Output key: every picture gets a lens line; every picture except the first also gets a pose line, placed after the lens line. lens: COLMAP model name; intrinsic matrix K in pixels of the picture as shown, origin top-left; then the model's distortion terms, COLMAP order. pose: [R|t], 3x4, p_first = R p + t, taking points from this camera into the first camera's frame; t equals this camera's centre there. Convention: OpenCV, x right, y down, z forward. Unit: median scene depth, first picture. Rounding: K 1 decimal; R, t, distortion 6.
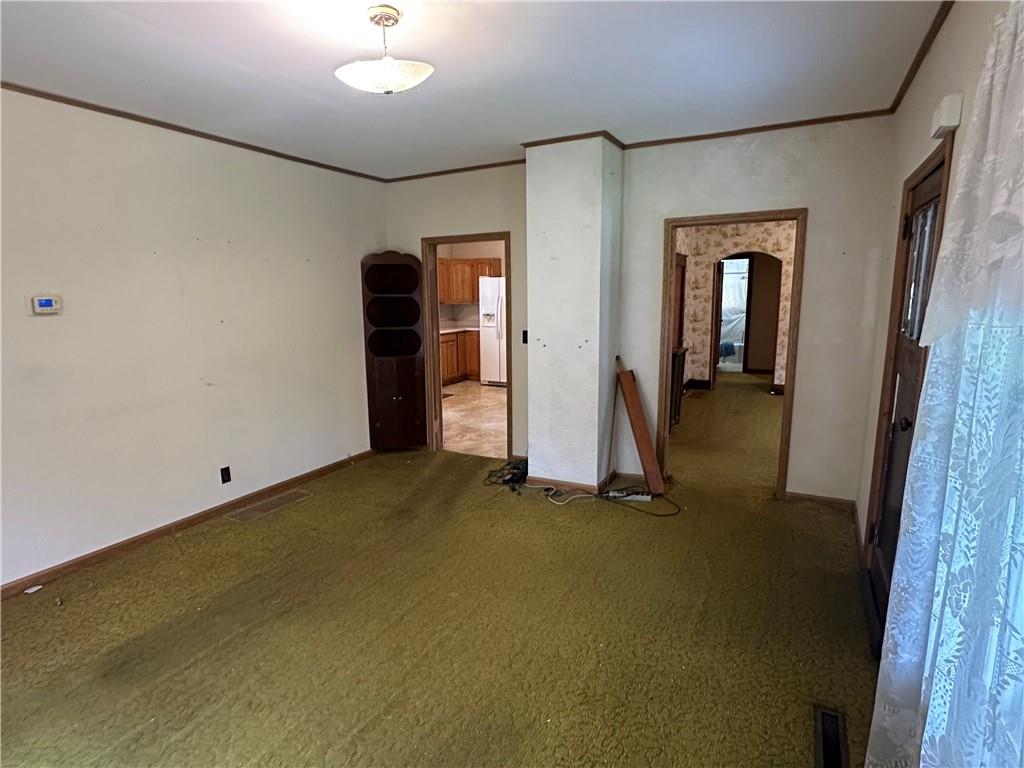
lens RADIAL K [[543.8, 0, 511.1], [0, 543.8, 388.9], [0, 0, 1]] dist [-0.006516, 0.000519]
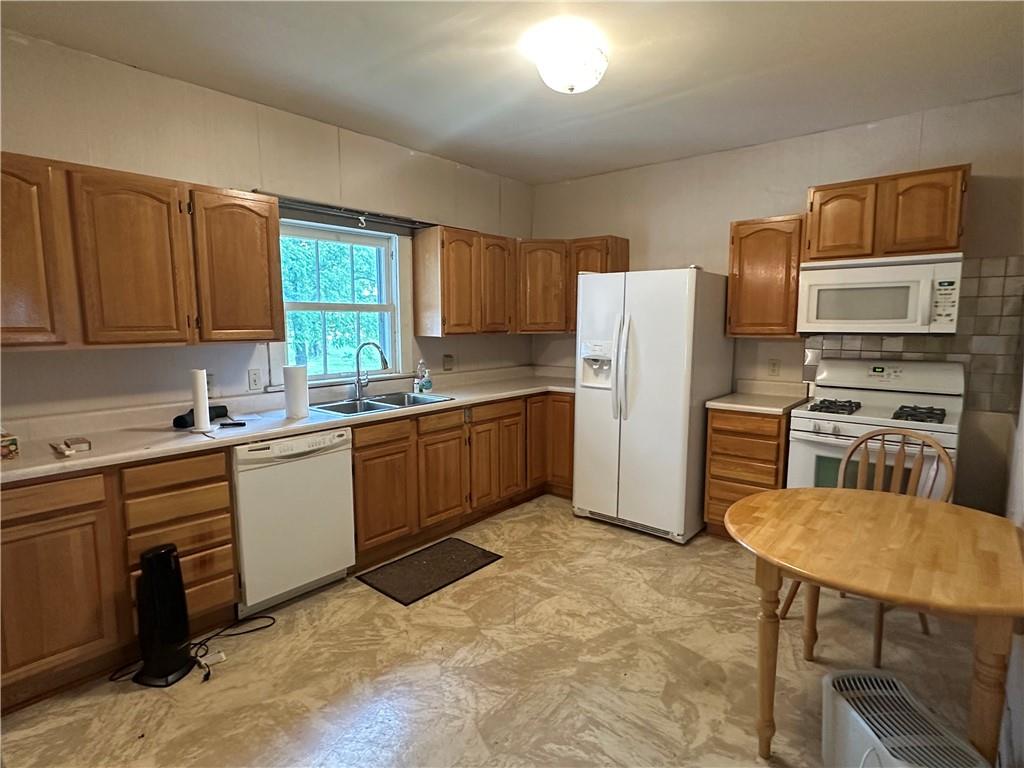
lens RADIAL K [[543.8, 0, 511.1], [0, 543.8, 388.9], [0, 0, 1]] dist [-0.006516, 0.000519]
pose [[0.976480, 0.034411, -0.212844, -0.015084], [-0.045291, 0.997893, -0.046454, -0.089661], [0.210797, 0.055001, 0.975981, 0.560757]]
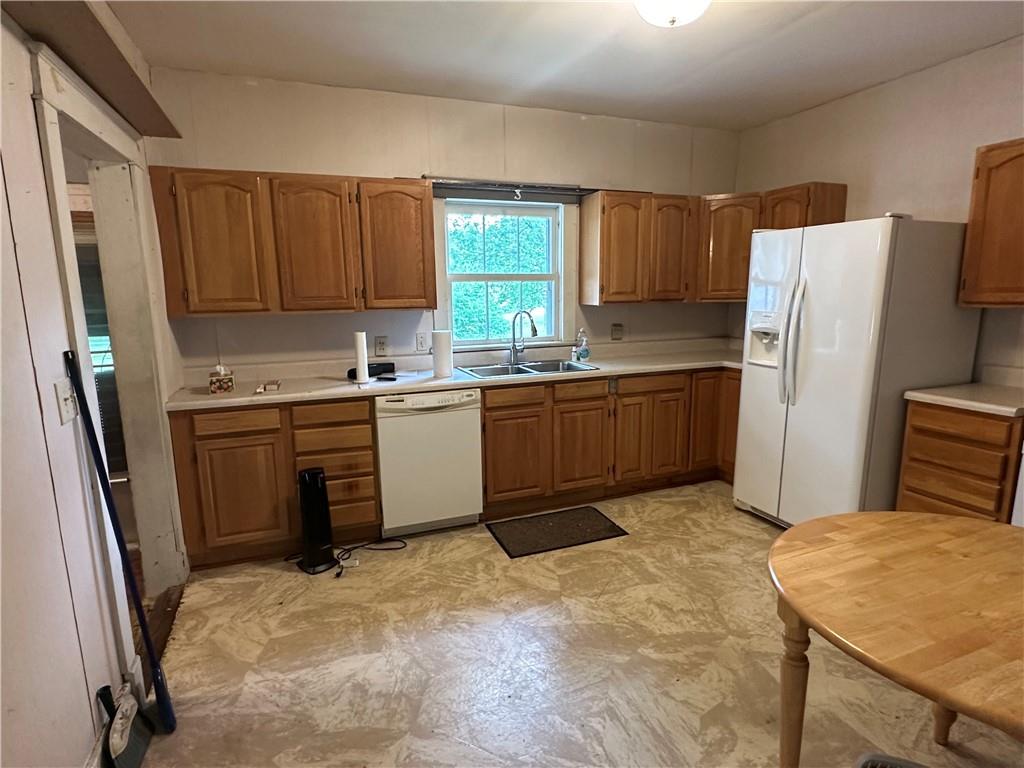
lens RADIAL K [[543.8, 0, 511.1], [0, 543.8, 388.9], [0, 0, 1]] dist [-0.006516, 0.000519]
pose [[0.756961, 0.115876, -0.643104, 0.067402], [-0.108732, 0.992767, 0.050896, -0.097710], [0.644350, 0.031400, 0.764086, 0.600610]]
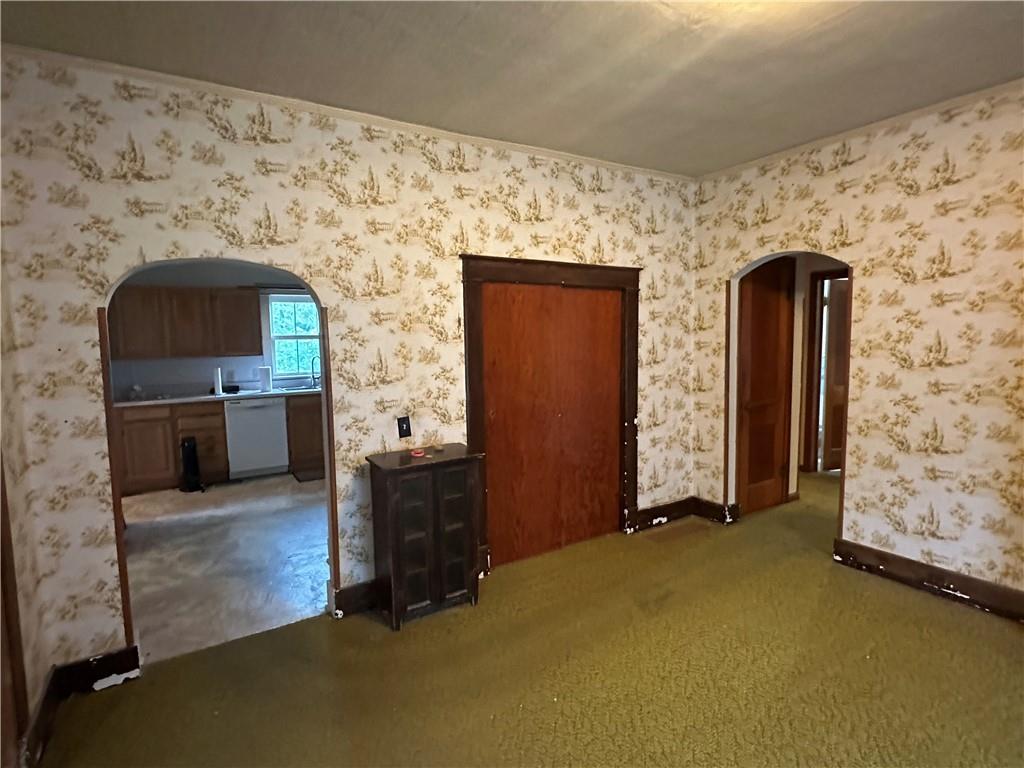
lens RADIAL K [[543.8, 0, 511.1], [0, 543.8, 388.9], [0, 0, 1]] dist [-0.006516, 0.000519]
pose [[0.867009, 0.048772, -0.495901, 0.404635], [-0.080803, 0.995788, -0.043336, -0.080525], [0.491698, 0.077643, 0.867297, 0.409336]]
